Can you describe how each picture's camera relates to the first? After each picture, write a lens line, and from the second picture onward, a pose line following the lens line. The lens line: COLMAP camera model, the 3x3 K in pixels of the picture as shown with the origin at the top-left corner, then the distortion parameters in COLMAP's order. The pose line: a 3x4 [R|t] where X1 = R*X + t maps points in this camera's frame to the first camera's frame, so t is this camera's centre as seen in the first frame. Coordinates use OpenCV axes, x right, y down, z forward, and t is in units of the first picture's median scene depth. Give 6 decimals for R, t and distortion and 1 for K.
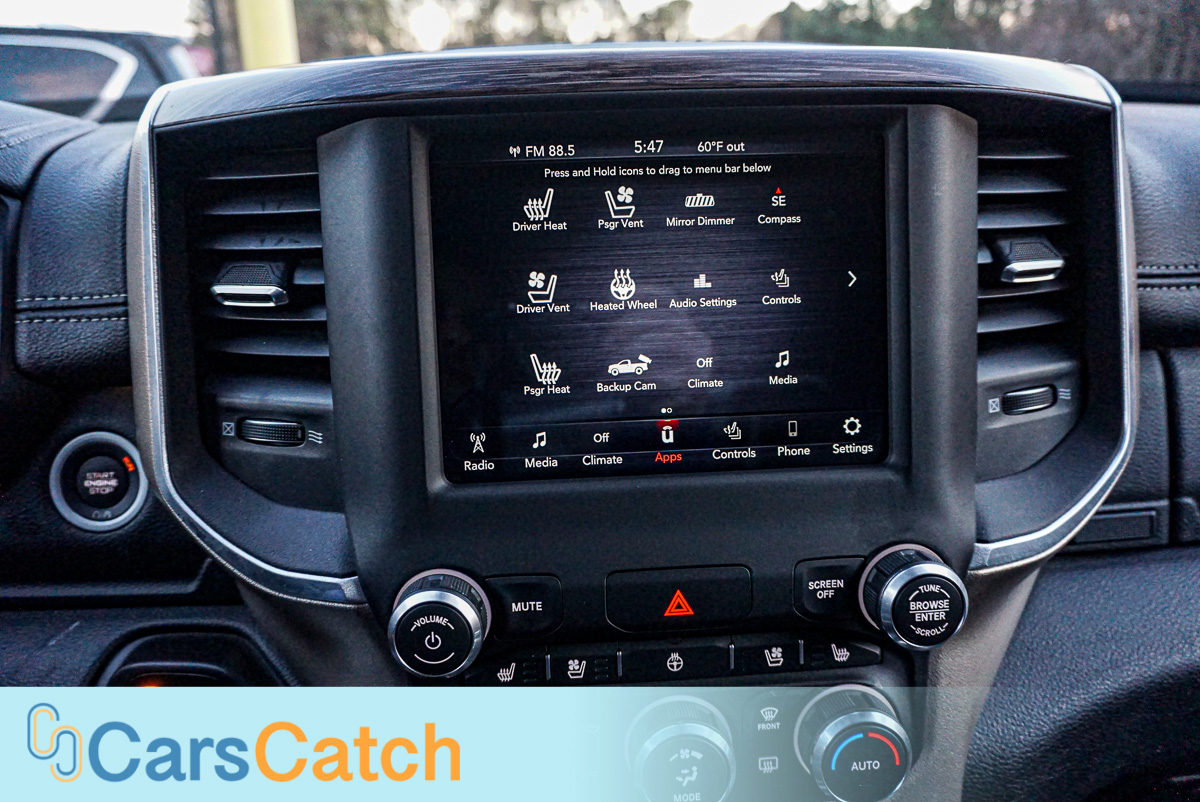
lens RADIAL K [[807.1, 0, 598.8], [0, 807.1, 400.7], [0, 0, 1]] dist [-0.036715, 0.021218]
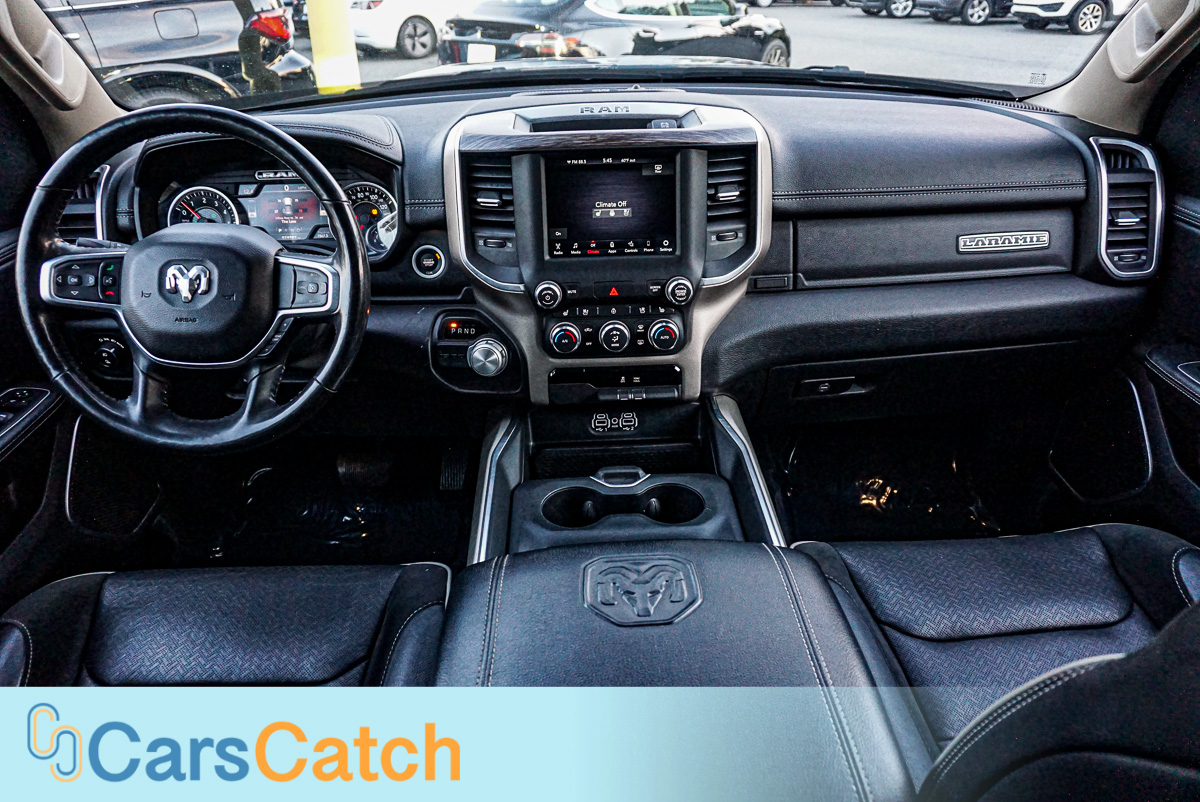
lens RADIAL K [[807.1, 0, 601.1], [0, 807.1, 395.2], [0, 0, 1]] dist [-0.036715, 0.021218]
pose [[0.999718, 0.013942, -0.019239, 0.110349], [-0.010546, 0.985982, 0.166516, 0.100624], [0.021291, -0.166266, 0.985851, -2.471937]]
